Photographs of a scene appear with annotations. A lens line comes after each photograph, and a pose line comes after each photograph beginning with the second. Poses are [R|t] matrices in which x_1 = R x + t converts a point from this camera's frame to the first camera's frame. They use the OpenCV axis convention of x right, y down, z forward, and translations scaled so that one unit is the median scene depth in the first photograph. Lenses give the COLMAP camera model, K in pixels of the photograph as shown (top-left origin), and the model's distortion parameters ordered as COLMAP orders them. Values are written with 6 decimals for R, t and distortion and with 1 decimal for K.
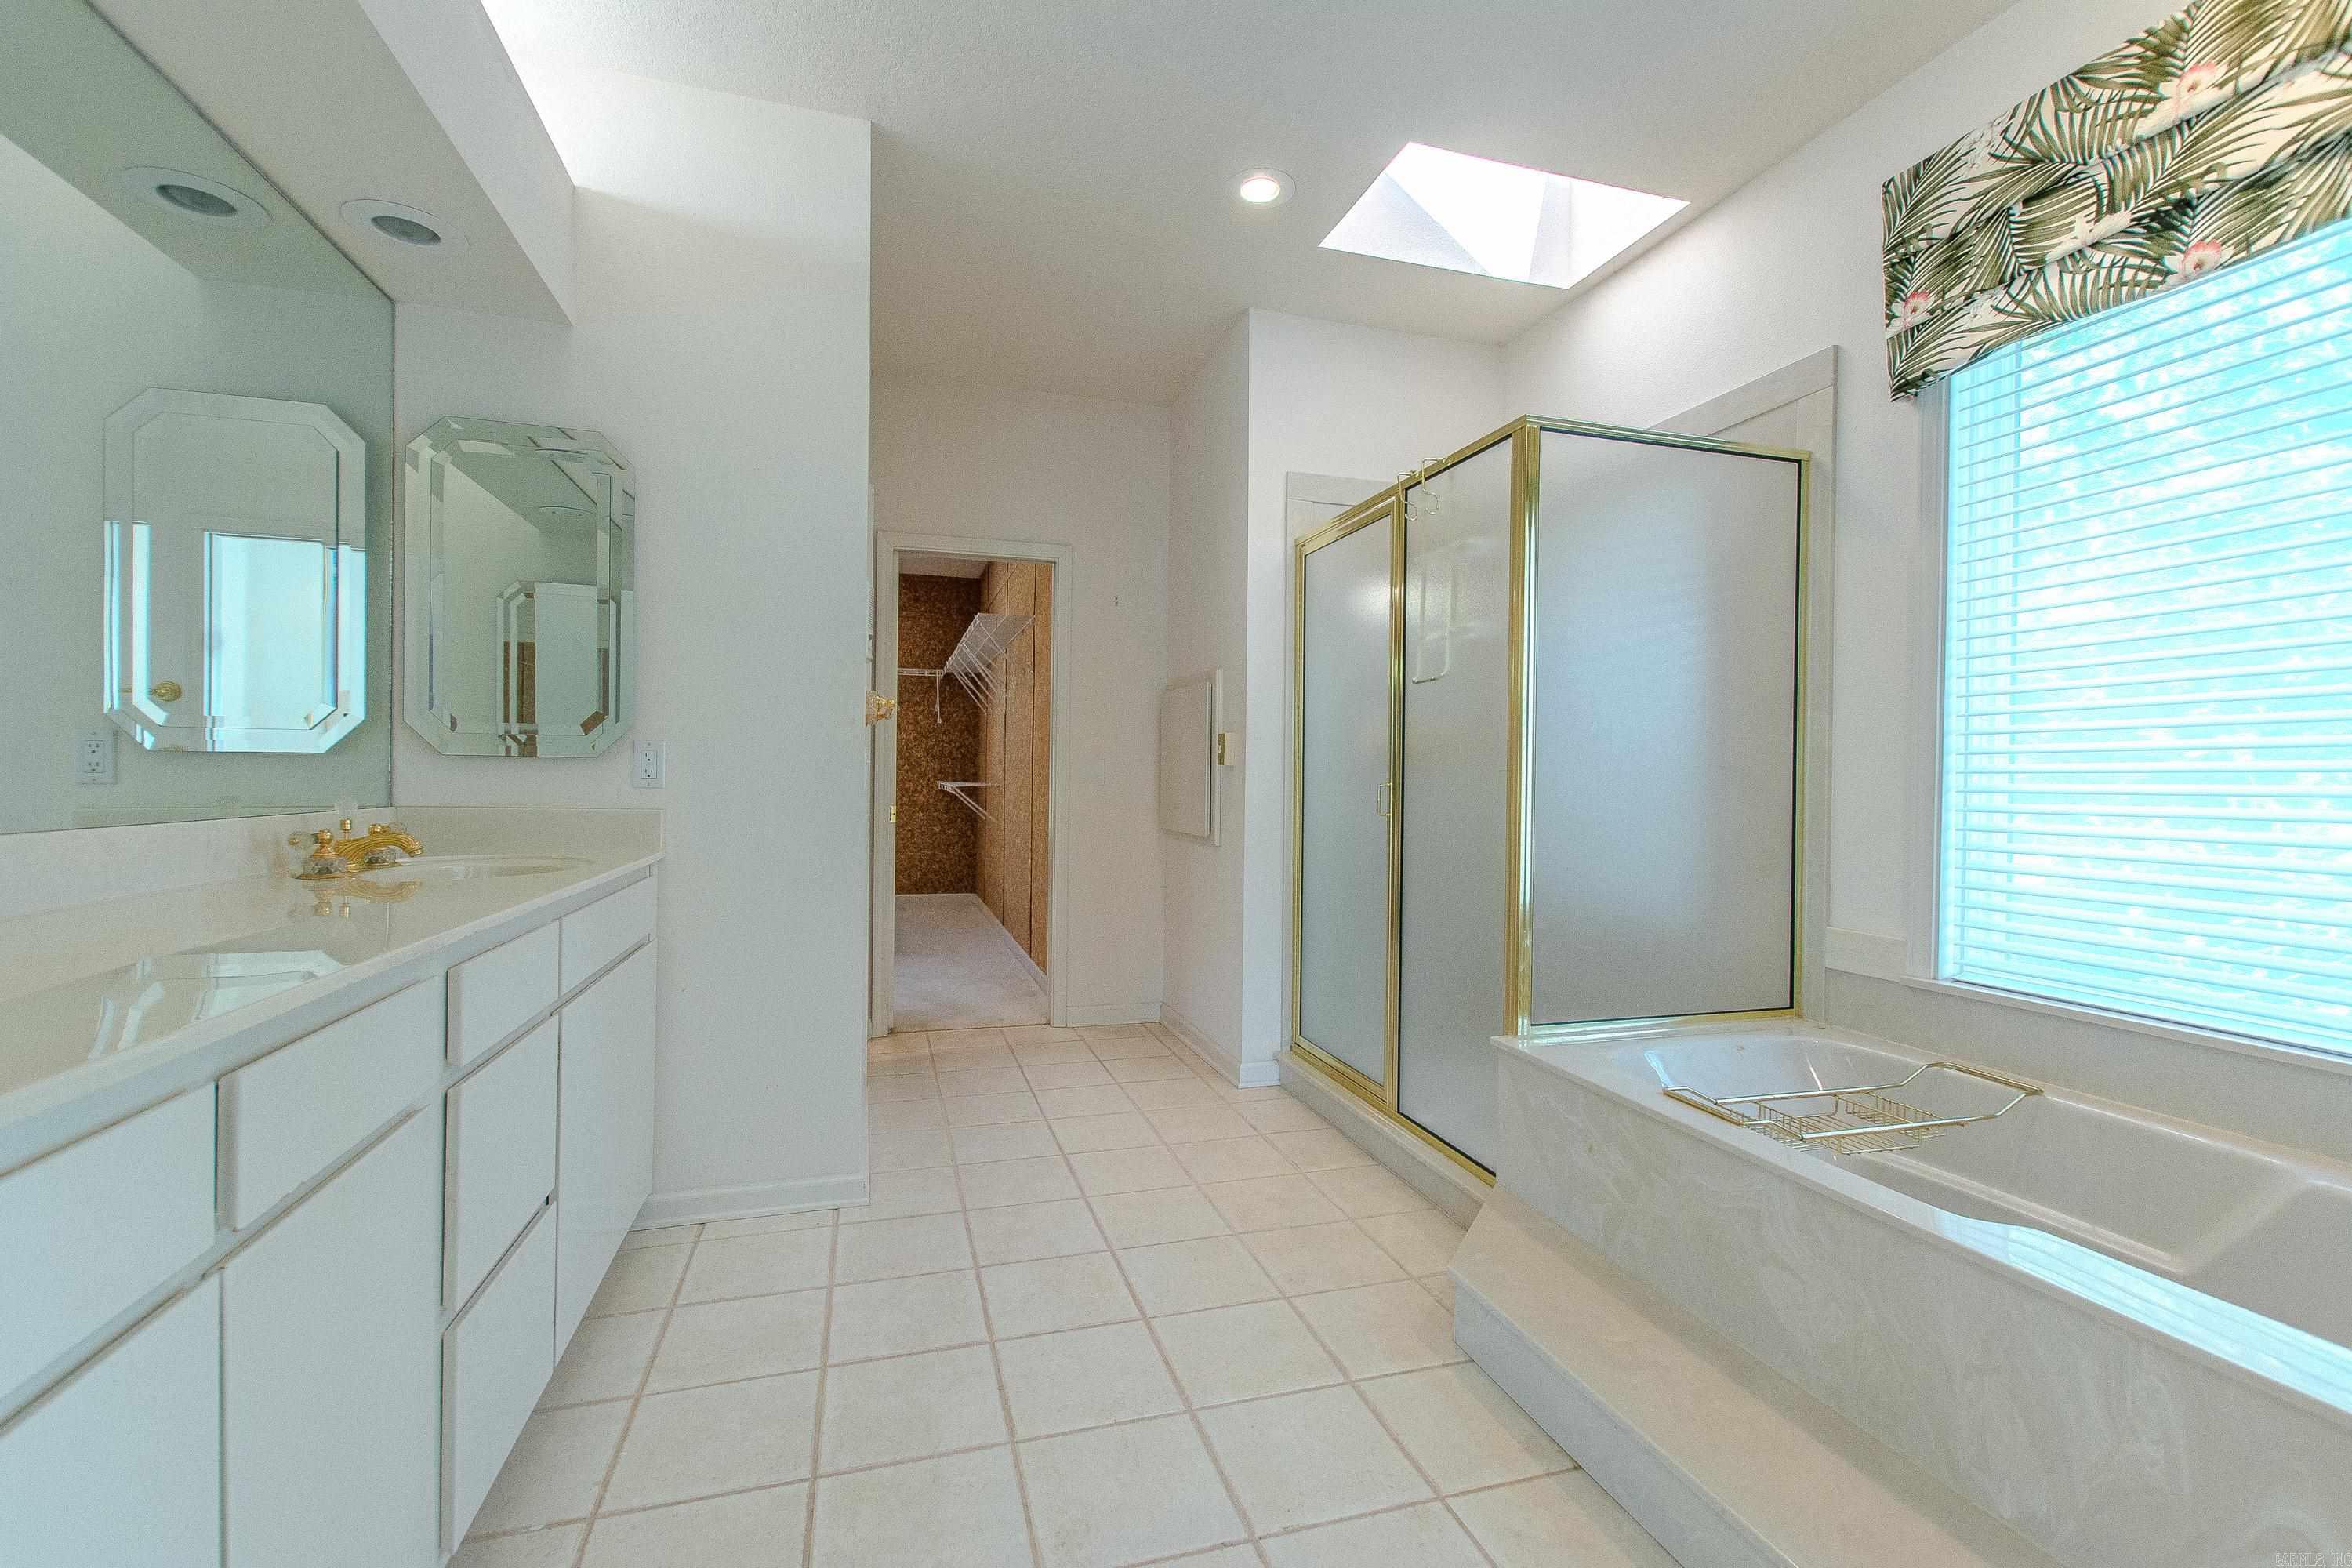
lens RADIAL K [[1030.0, 0, 1184.2], [0, 1030.0, 778.6], [0, 0, 1]] dist [0.012326, -0.000135]
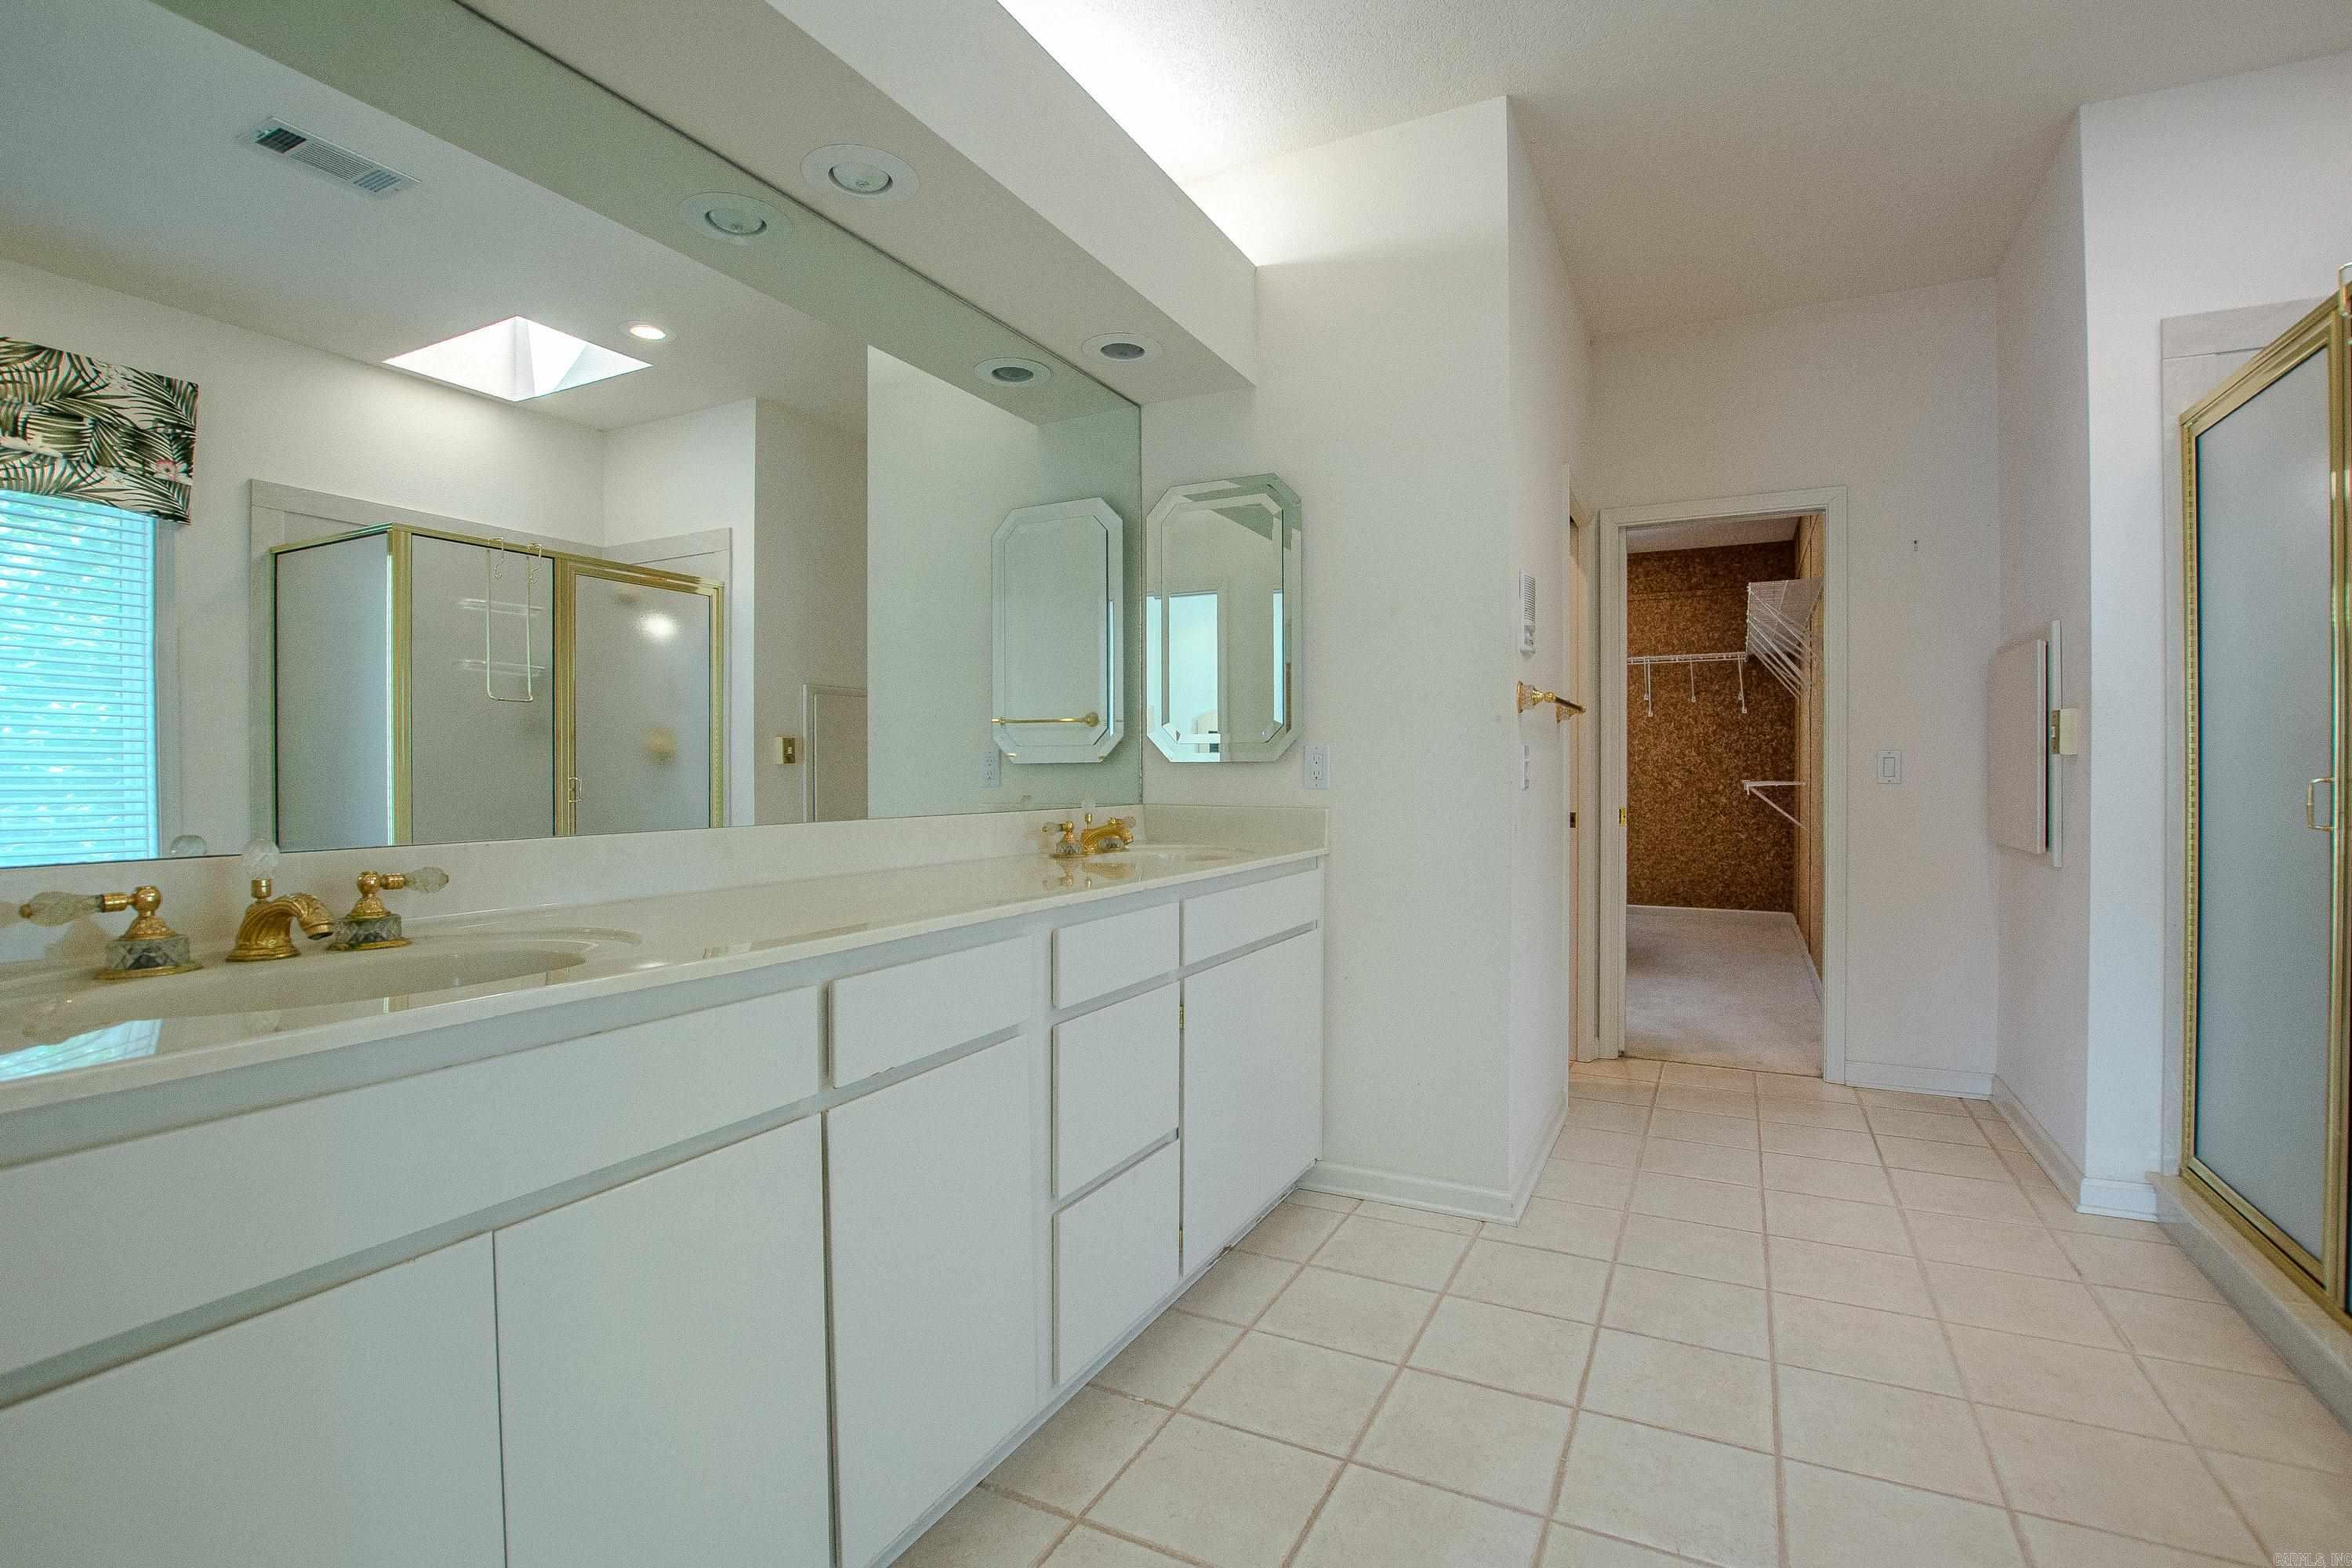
lens RADIAL K [[1079.9, 0, 1186.4], [0, 1079.9, 778.5], [0, 0, 1]] dist [-0.021069, 0.000273]
pose [[0.722548, -0.009402, -0.691257, 0.144894], [0.009086, 0.999950, -0.004103, 0.001234], [0.691261, -0.003316, 0.722597, 0.069171]]
